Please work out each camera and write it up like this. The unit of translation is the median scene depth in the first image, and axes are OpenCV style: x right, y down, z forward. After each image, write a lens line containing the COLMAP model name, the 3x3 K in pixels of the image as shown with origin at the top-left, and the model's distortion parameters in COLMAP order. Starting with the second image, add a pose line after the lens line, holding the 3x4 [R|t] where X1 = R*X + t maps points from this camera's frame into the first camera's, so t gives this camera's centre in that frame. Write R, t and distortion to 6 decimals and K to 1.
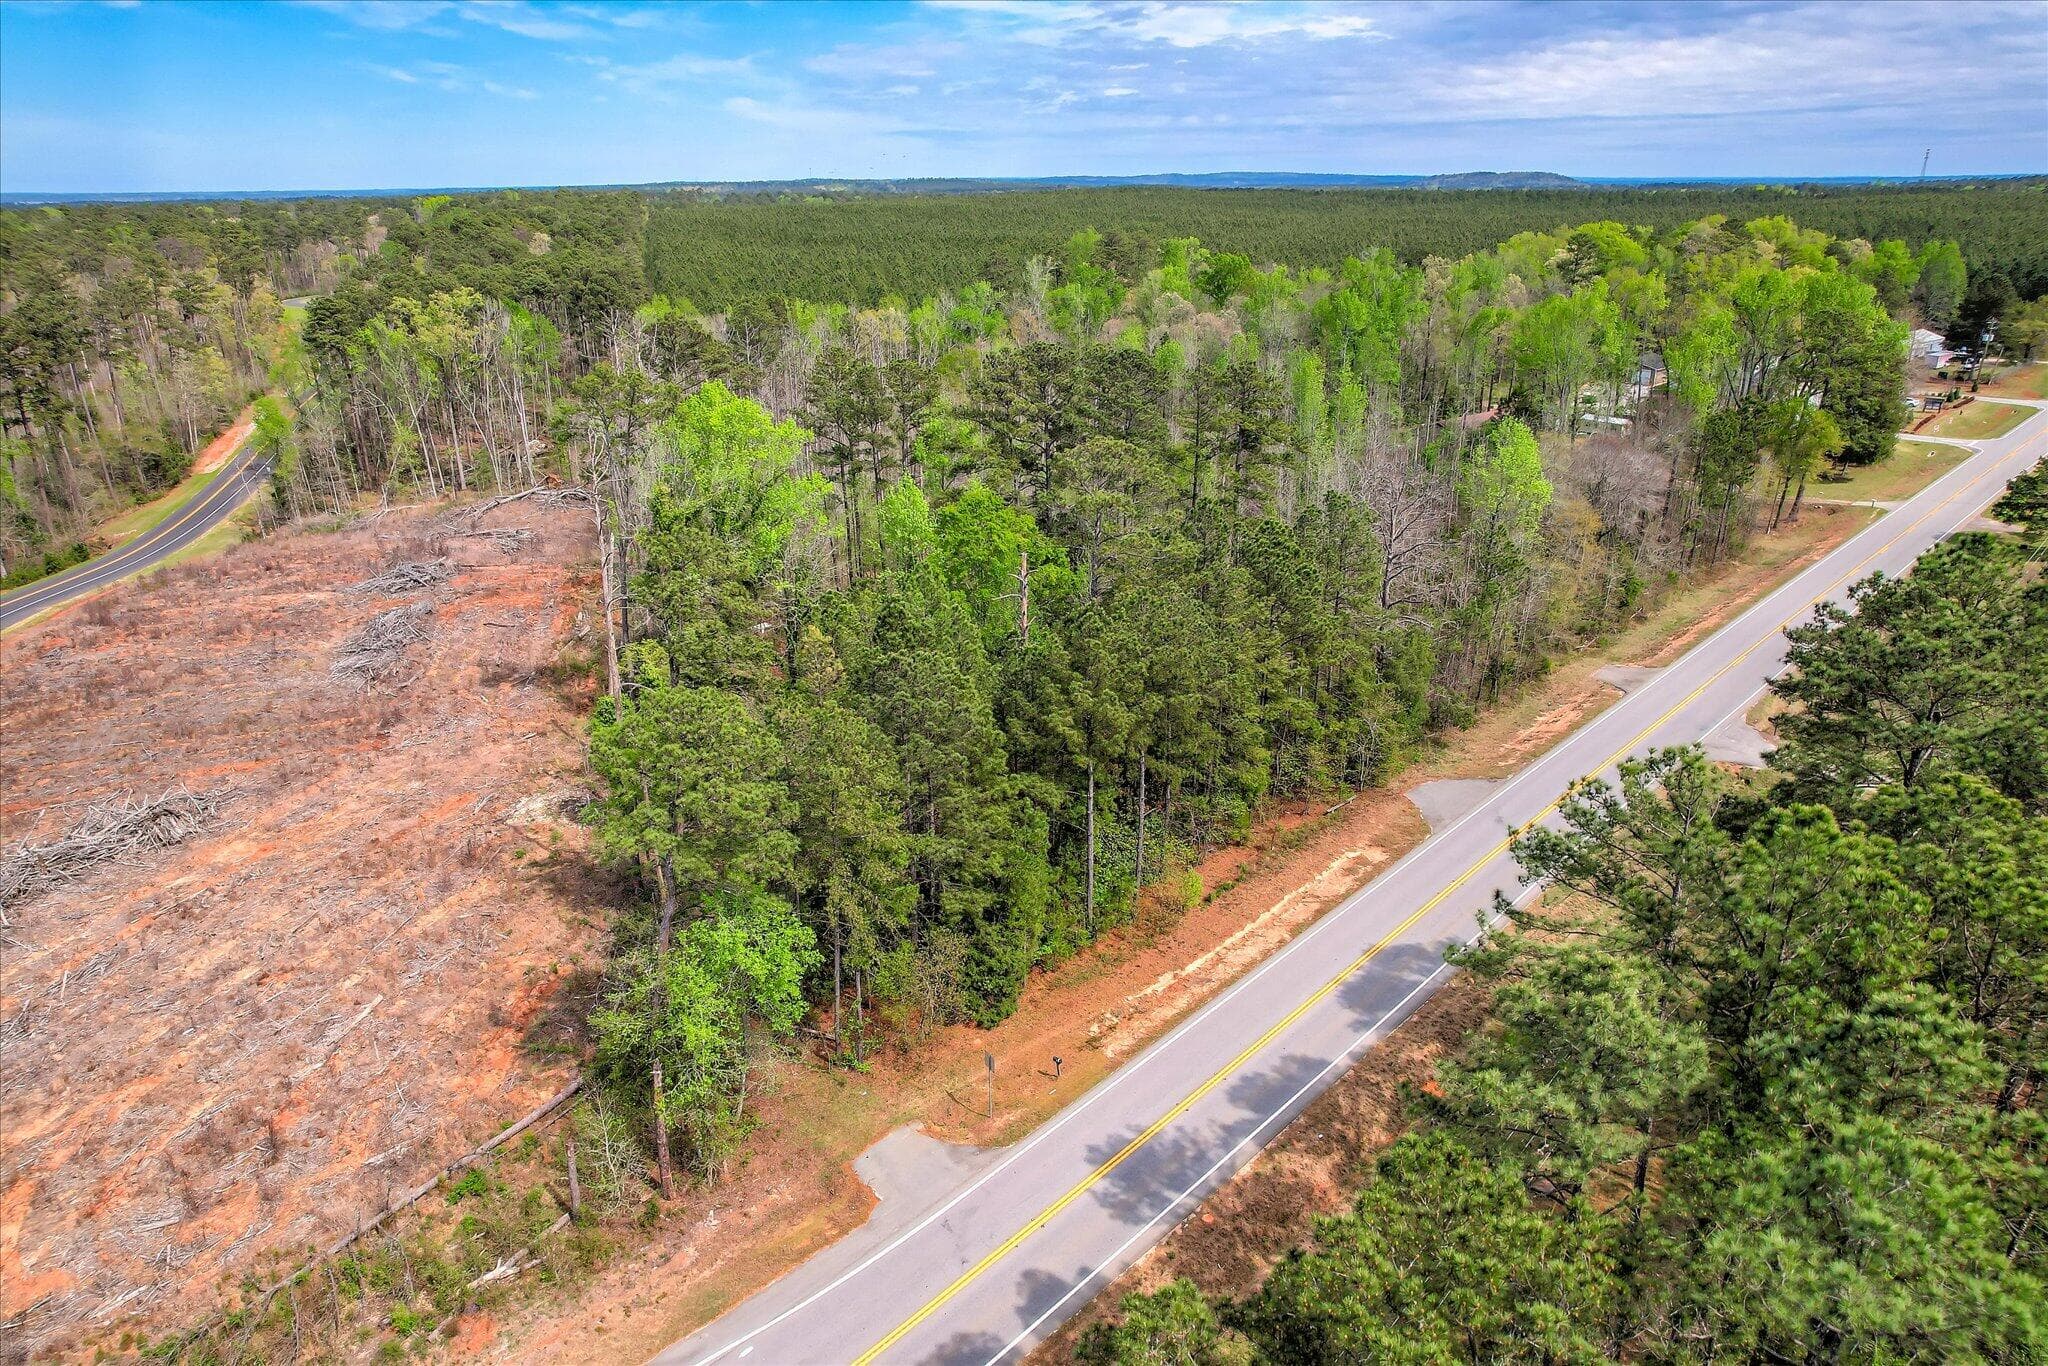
lens RADIAL K [[1308.4, 0, 1036.6], [0, 1308.4, 676.2], [0, 0, 1]] dist [-0.079718, 0.072317]
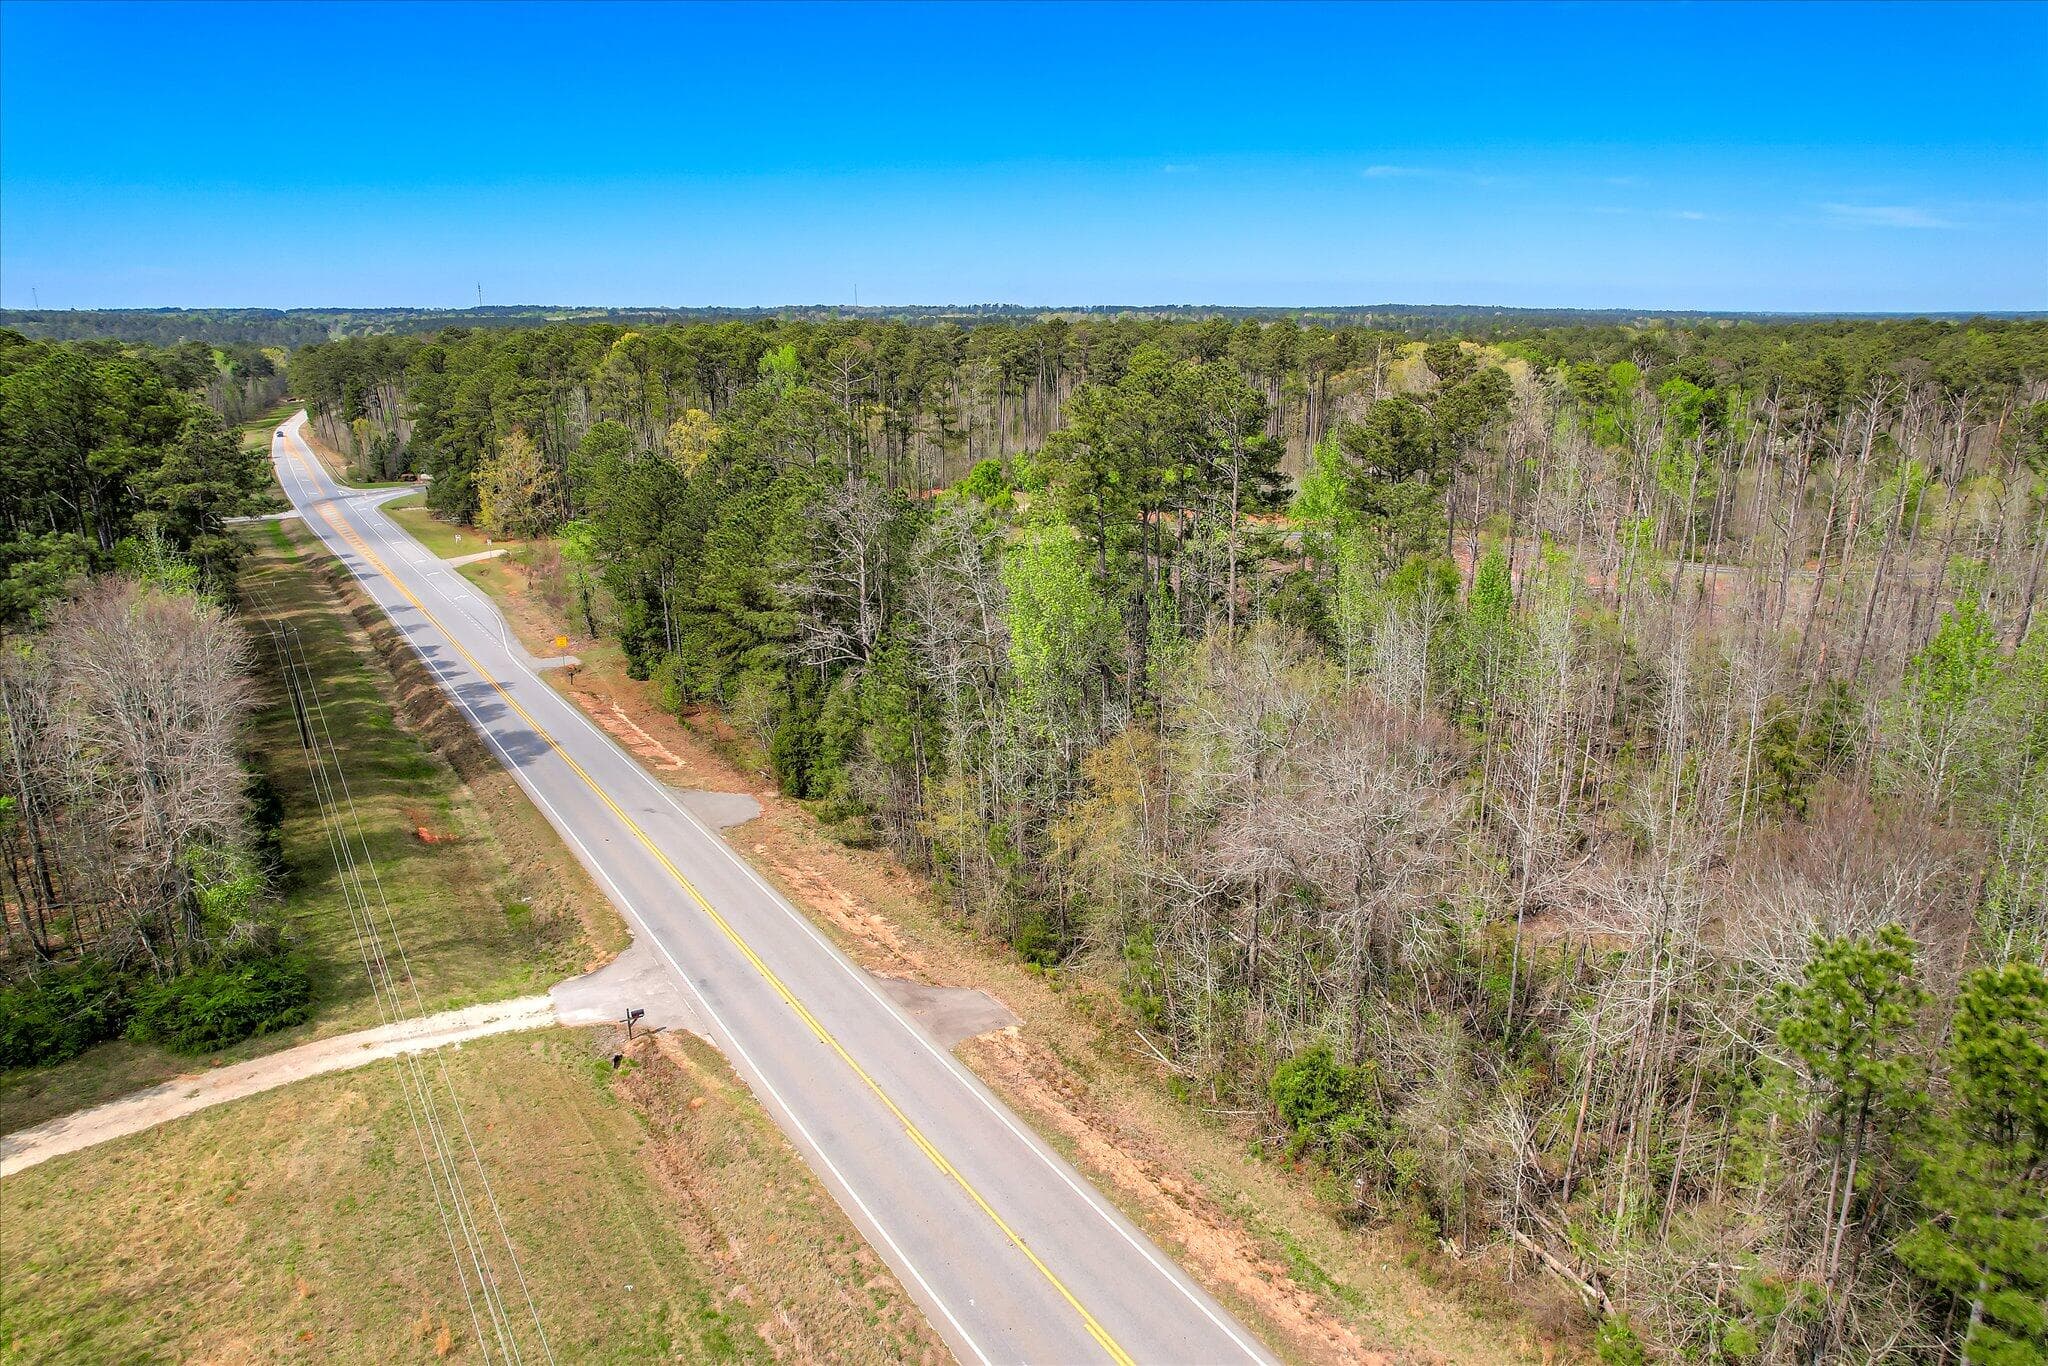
lens RADIAL K [[1308.4, 0, 1010.2], [0, 1308.4, 680.0], [0, 0, 1]] dist [-0.079718, 0.072317]
pose [[-0.237505, 0.276048, -0.931337, 1.411498], [-0.339900, 0.874543, 0.345894, -0.488689], [0.909978, 0.398713, -0.113879, 1.578476]]
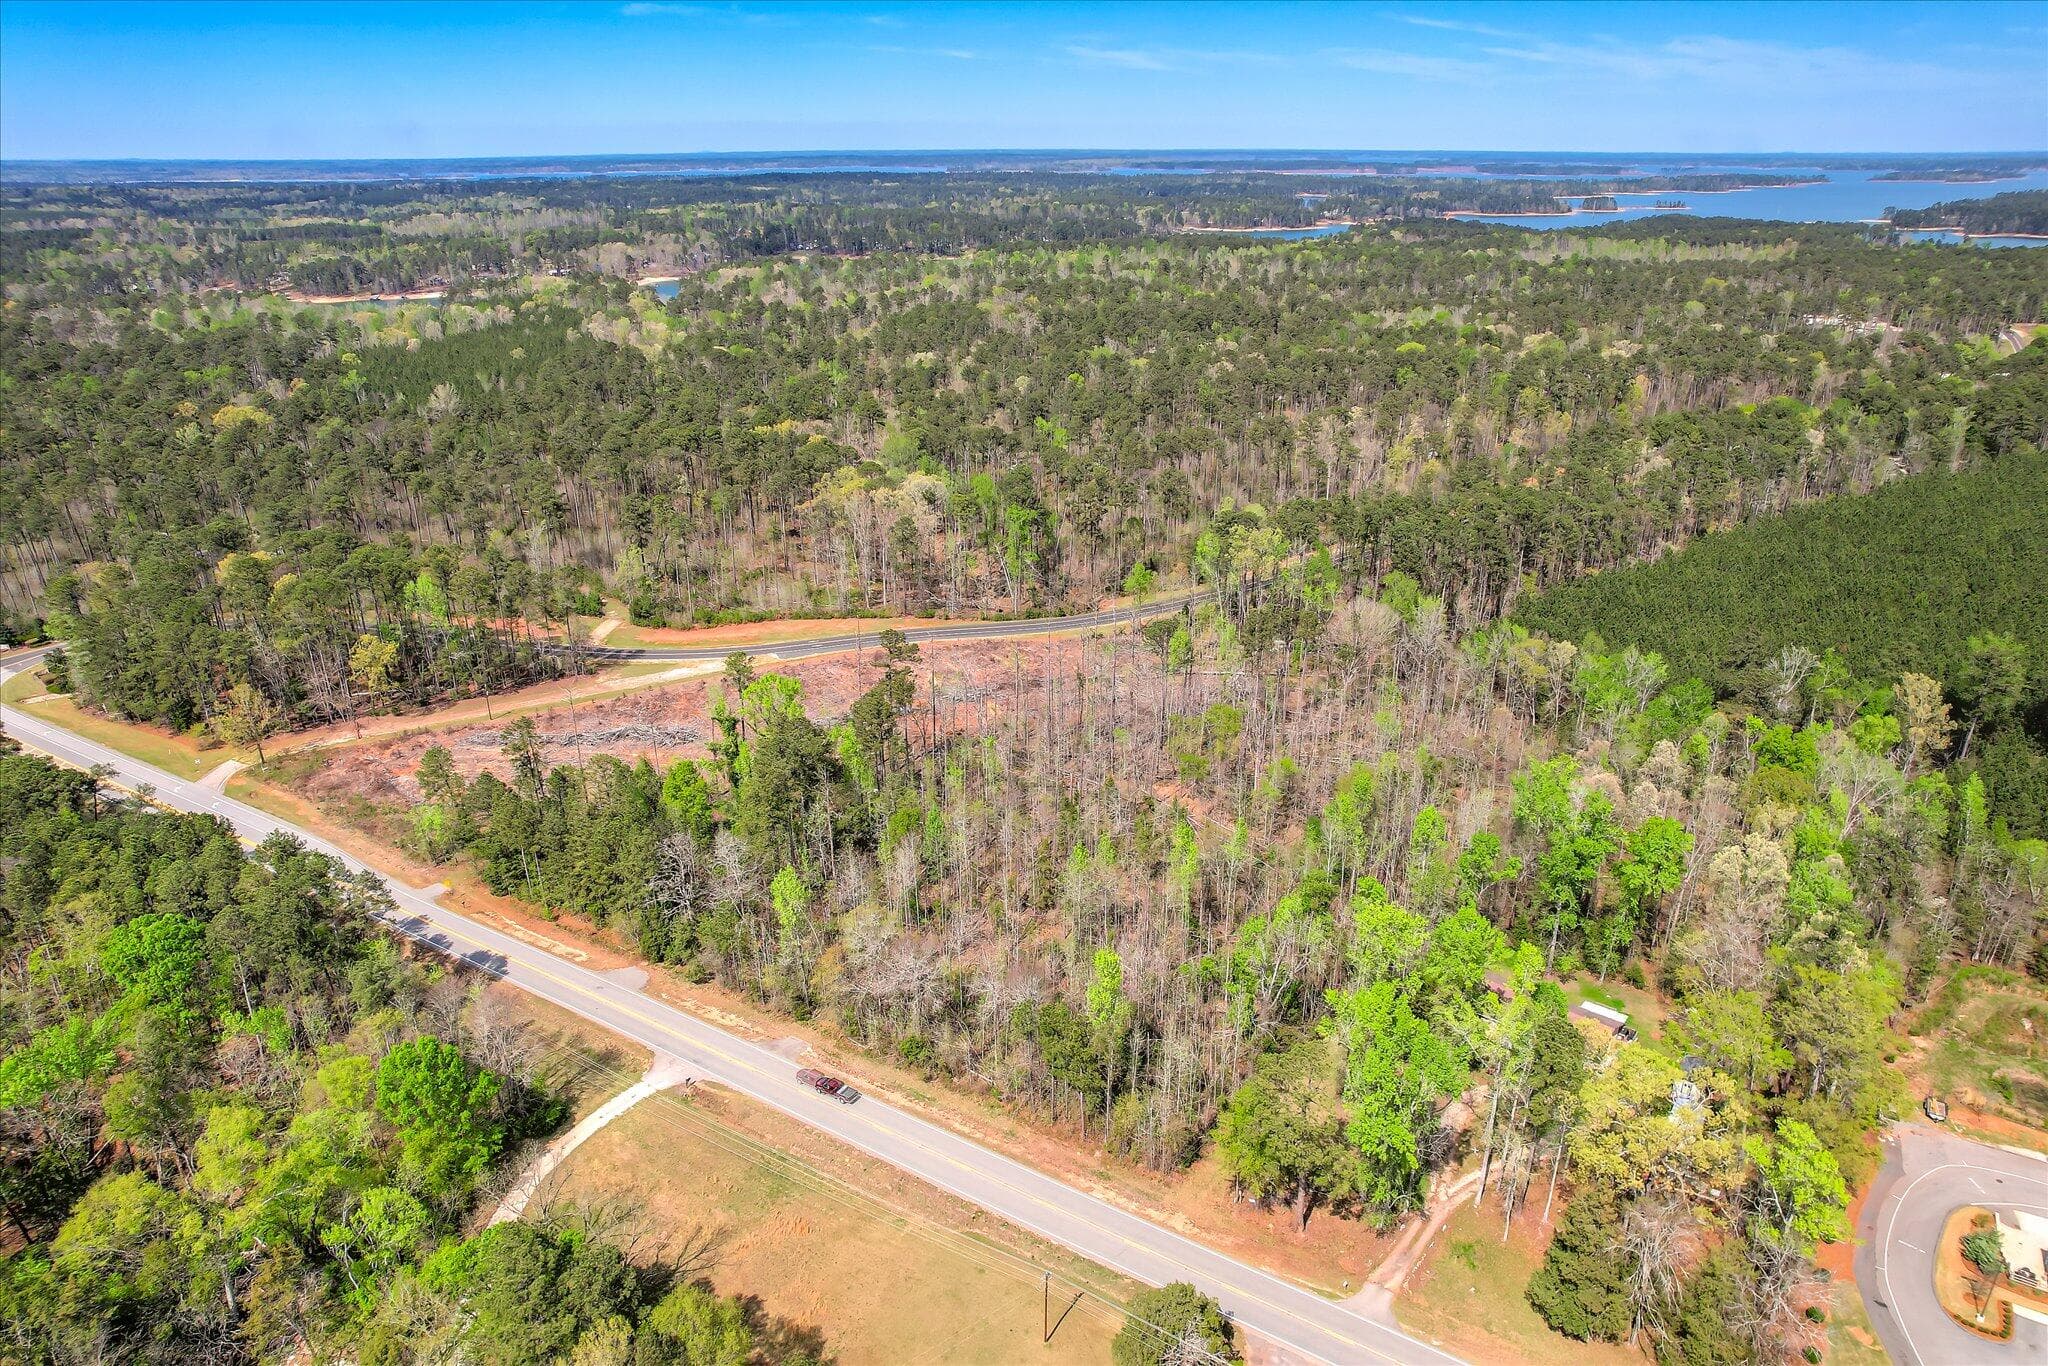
lens RADIAL K [[1308.4, 0, 1026.4], [0, 1308.4, 692.9], [0, 0, 1]] dist [-0.079718, 0.072317]
pose [[0.216903, 0.388698, -0.895470, 2.743593], [-0.349221, 0.887499, 0.300649, -1.497428], [0.911591, 0.247506, 0.328243, 0.973992]]
